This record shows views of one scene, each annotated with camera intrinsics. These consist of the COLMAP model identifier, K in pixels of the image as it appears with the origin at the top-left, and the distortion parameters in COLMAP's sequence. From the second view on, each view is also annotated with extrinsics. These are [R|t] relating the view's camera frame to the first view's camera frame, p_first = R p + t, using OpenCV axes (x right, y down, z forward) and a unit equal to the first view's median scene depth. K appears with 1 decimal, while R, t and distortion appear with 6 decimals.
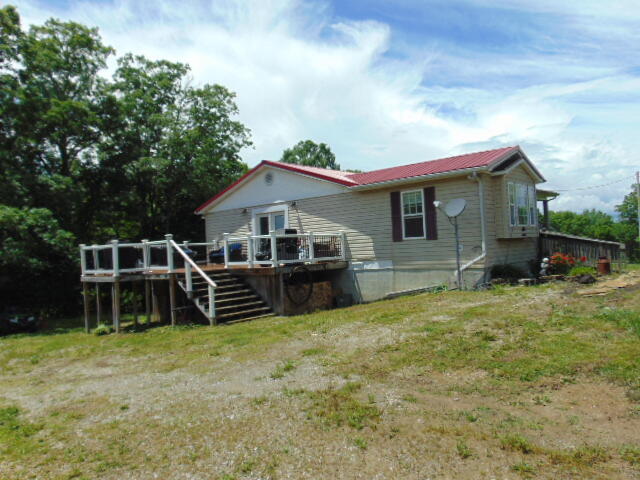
lens RADIAL K [[461.5, 0, 320.0], [0, 461.5, 240.0], [0, 0, 1]] dist [0.052152, 0.002965]
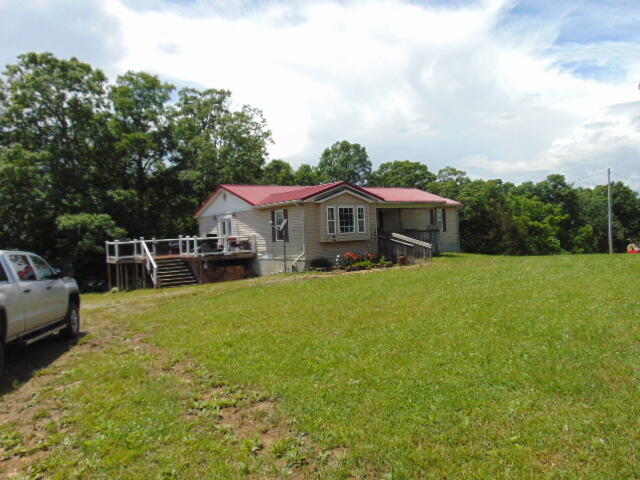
lens RADIAL K [[469.7, 0, 320.0], [0, 469.7, 240.0], [0, 0, 1]] dist [0.074367, -0.001792]
pose [[0.969880, 0.010408, -0.243361, 0.485525], [0.000375, 0.999022, 0.044221, -0.051147], [0.243583, -0.042981, 0.968927, -0.365046]]
